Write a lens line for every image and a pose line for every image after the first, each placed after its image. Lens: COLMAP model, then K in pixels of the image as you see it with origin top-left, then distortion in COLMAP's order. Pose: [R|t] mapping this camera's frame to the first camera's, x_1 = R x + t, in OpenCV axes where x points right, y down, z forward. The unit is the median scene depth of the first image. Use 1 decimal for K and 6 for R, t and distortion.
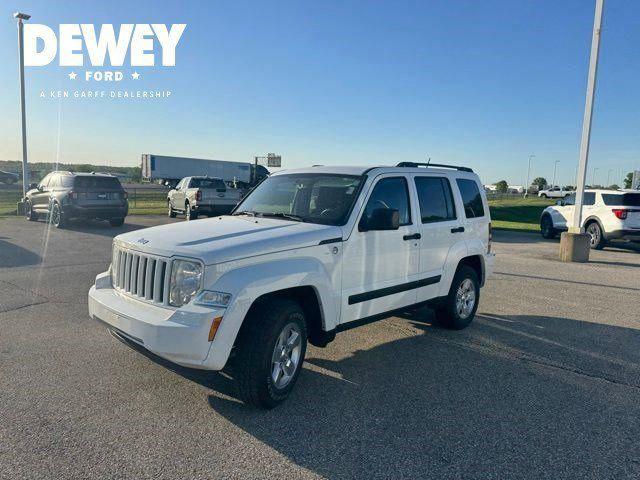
lens RADIAL K [[446.9, 0, 316.6], [0, 446.9, 241.8], [0, 0, 1]] dist [0.063325, -0.079004]
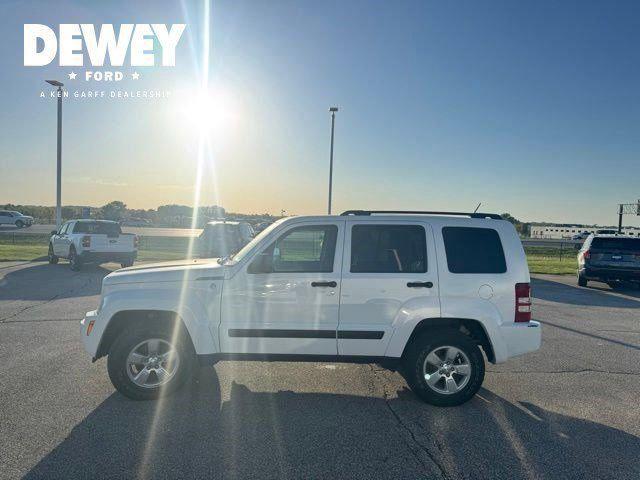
lens RADIAL K [[446.9, 0, 315.7], [0, 446.9, 241.8], [0, 0, 1]] dist [0.063325, -0.079004]
pose [[0.730264, 0.010837, -0.683079, 0.834968], [-0.090198, 0.992650, -0.080681, -0.022278], [0.677184, 0.120530, 0.725875, 0.238301]]
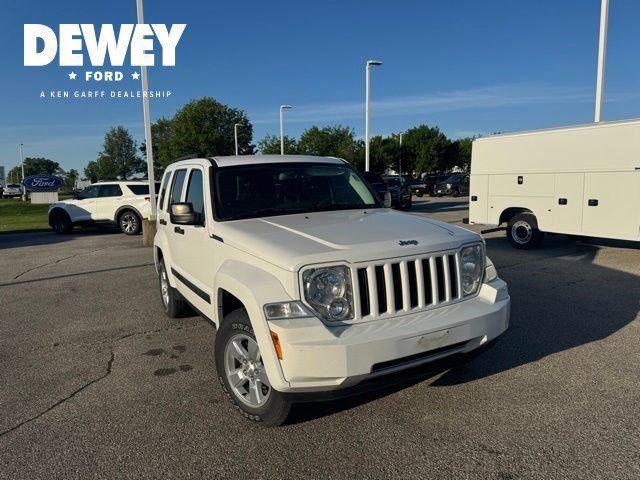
lens RADIAL K [[446.9, 0, 314.8], [0, 446.9, 249.0], [0, 0, 1]] dist [0.063325, -0.079004]
pose [[0.307979, -0.174618, 0.935231, -0.893519], [0.150942, 0.979530, 0.133182, -0.092852], [-0.939343, 0.100148, 0.328032, 0.662184]]
